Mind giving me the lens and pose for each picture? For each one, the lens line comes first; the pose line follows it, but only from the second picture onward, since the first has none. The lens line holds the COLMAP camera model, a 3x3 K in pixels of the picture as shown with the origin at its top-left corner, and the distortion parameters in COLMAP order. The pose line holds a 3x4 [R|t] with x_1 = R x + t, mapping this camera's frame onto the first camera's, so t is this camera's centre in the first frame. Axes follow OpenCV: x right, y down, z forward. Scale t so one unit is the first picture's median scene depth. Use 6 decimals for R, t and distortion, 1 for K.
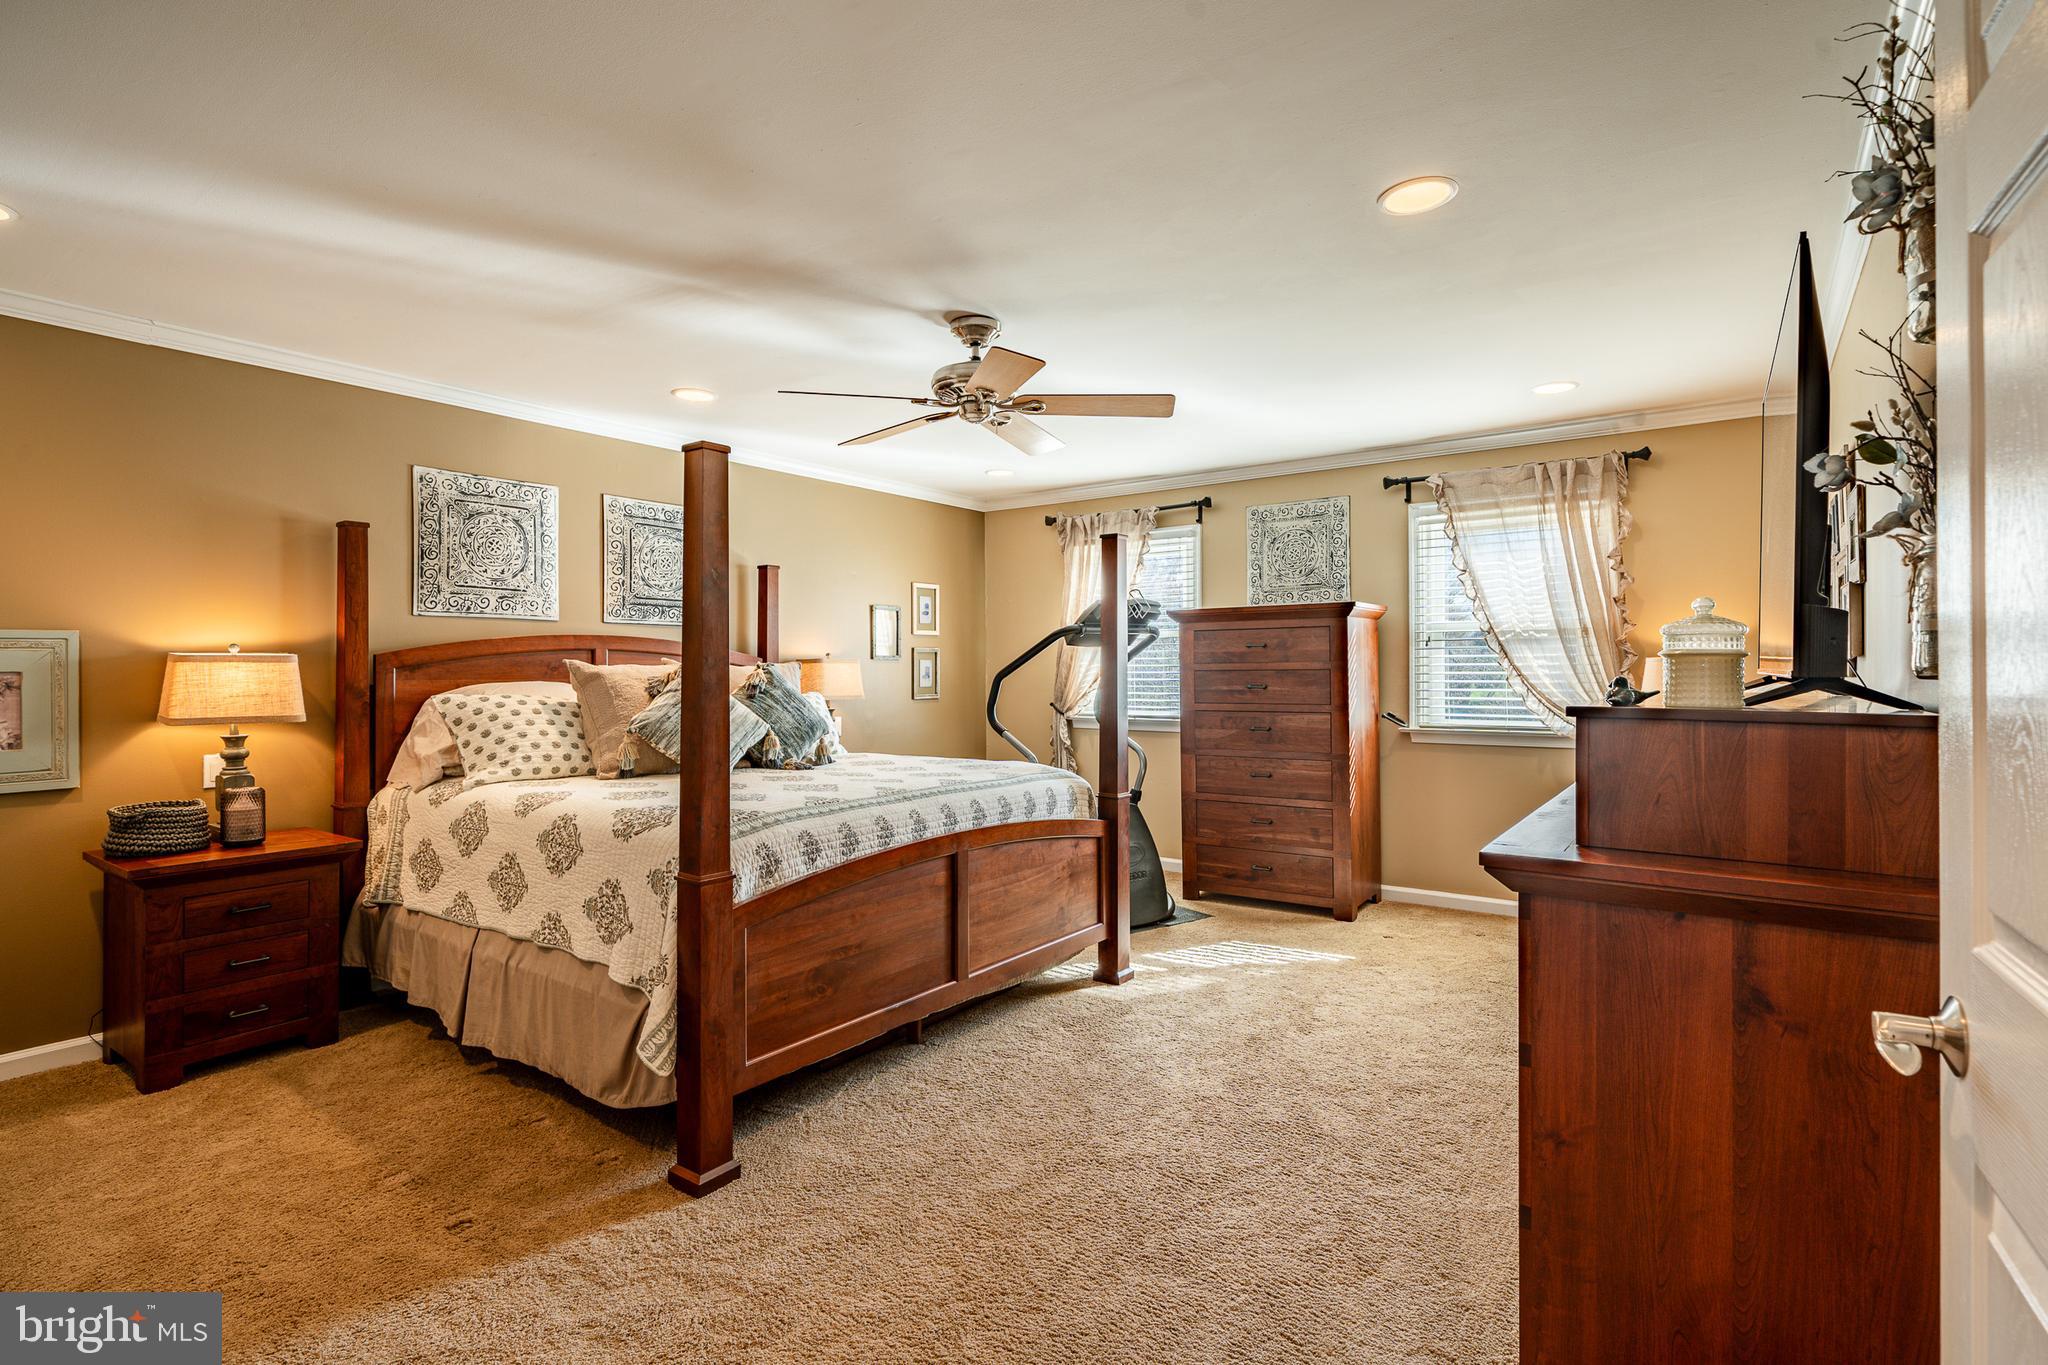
lens RADIAL K [[961.6, 0, 1020.0], [0, 961.6, 679.3], [0, 0, 1]] dist [-0.001930, 0.002075]
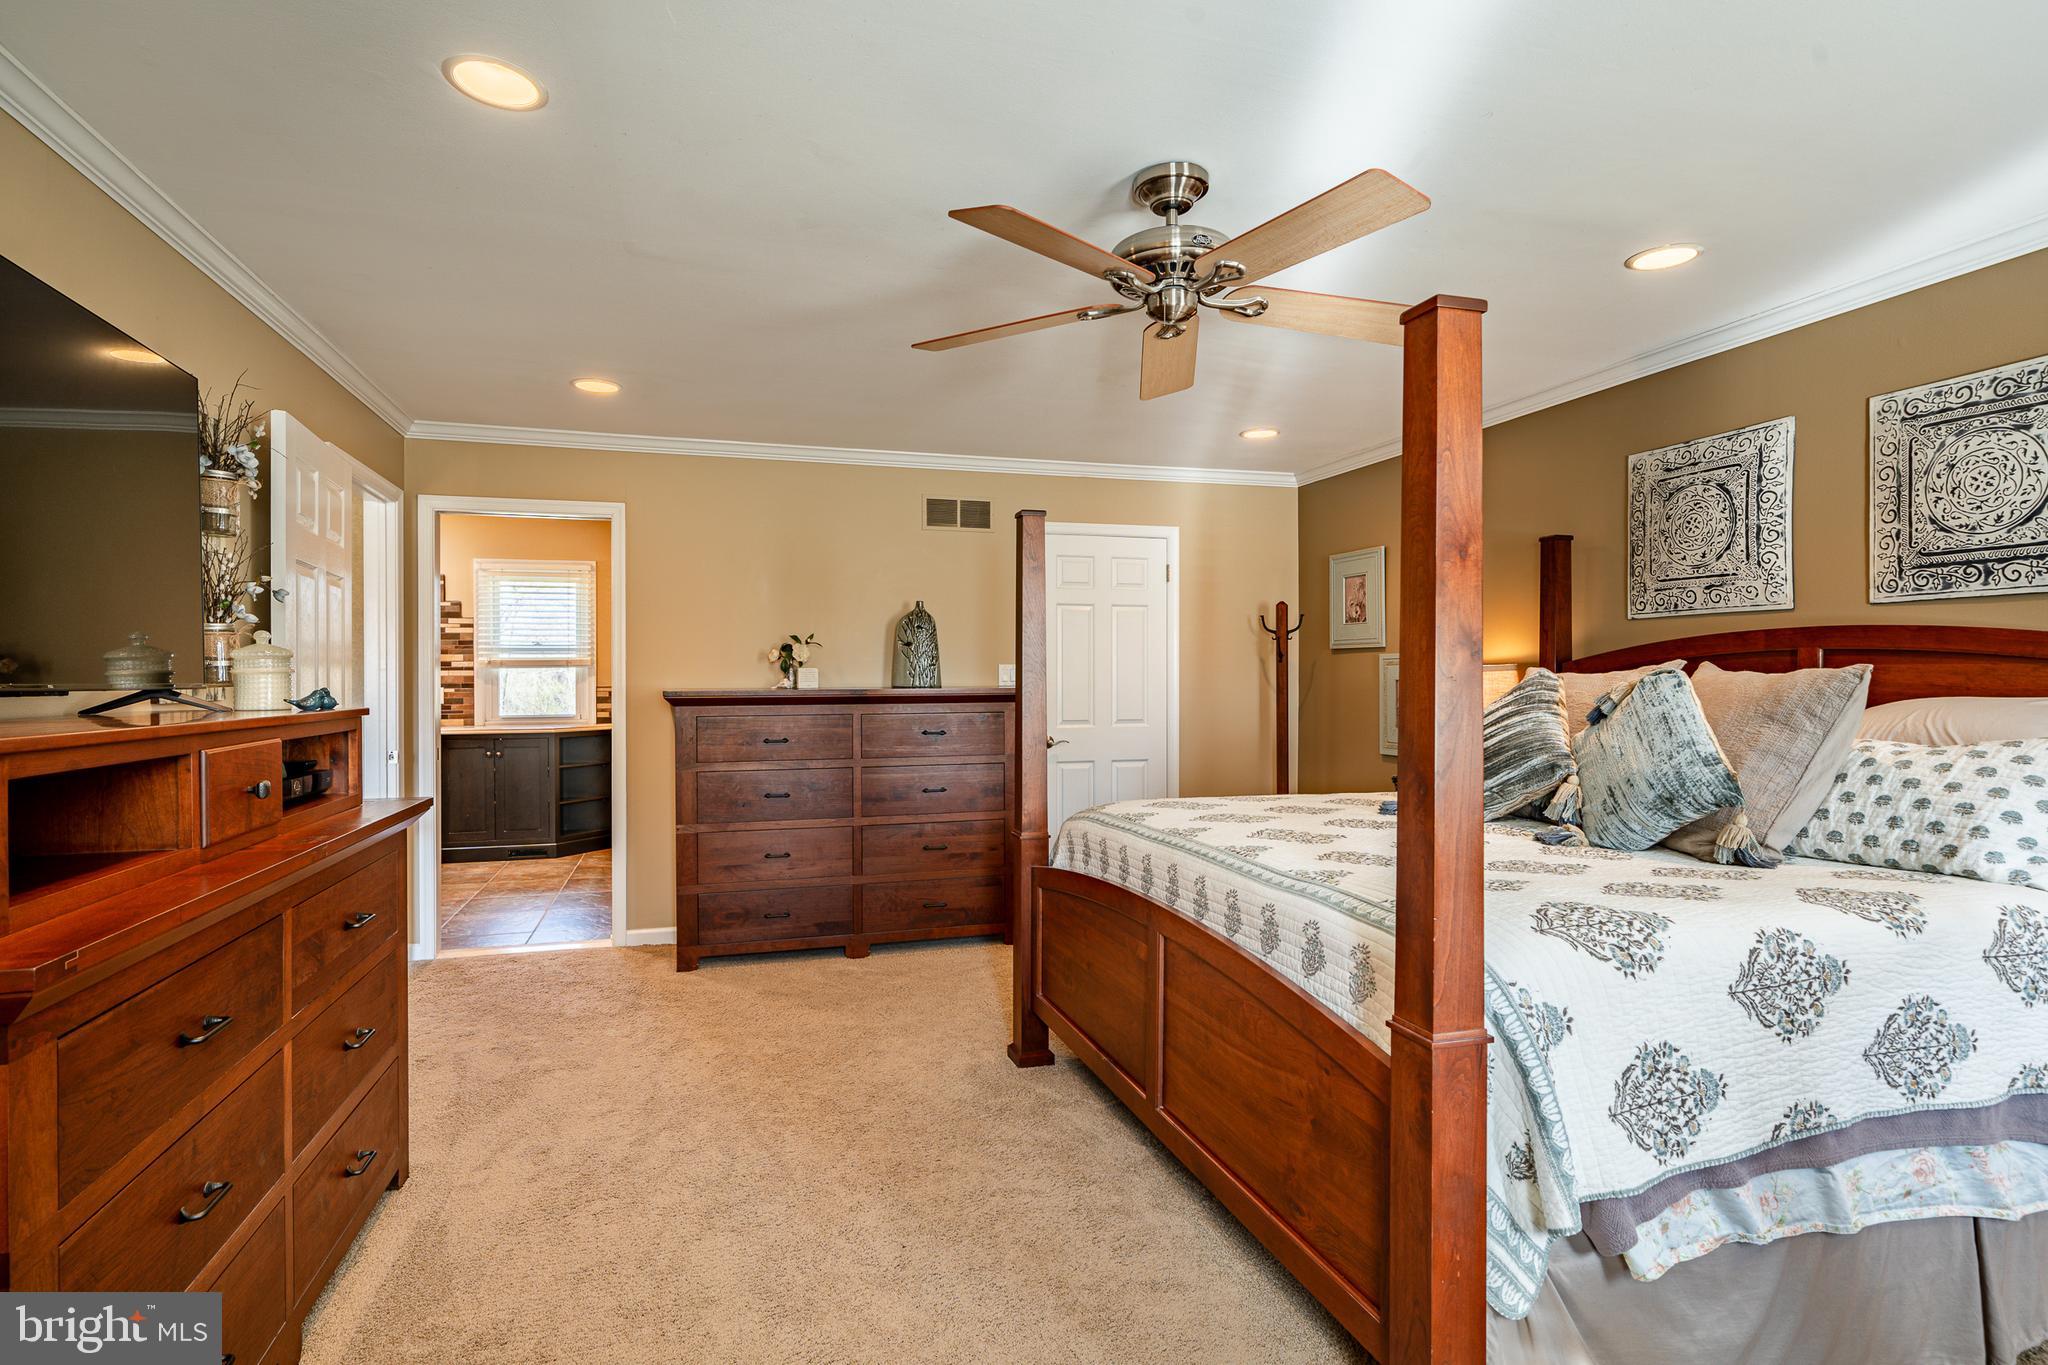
lens RADIAL K [[1011.7, 0, 1017.5], [0, 1011.7, 675.0], [0, 0, 1]] dist [-0.001660, -0.000138]
pose [[-0.596140, 0.007930, -0.802841, 0.443154], [0.001783, 0.999962, 0.008553, -0.020138], [0.802879, 0.003667, -0.596131, 0.988146]]
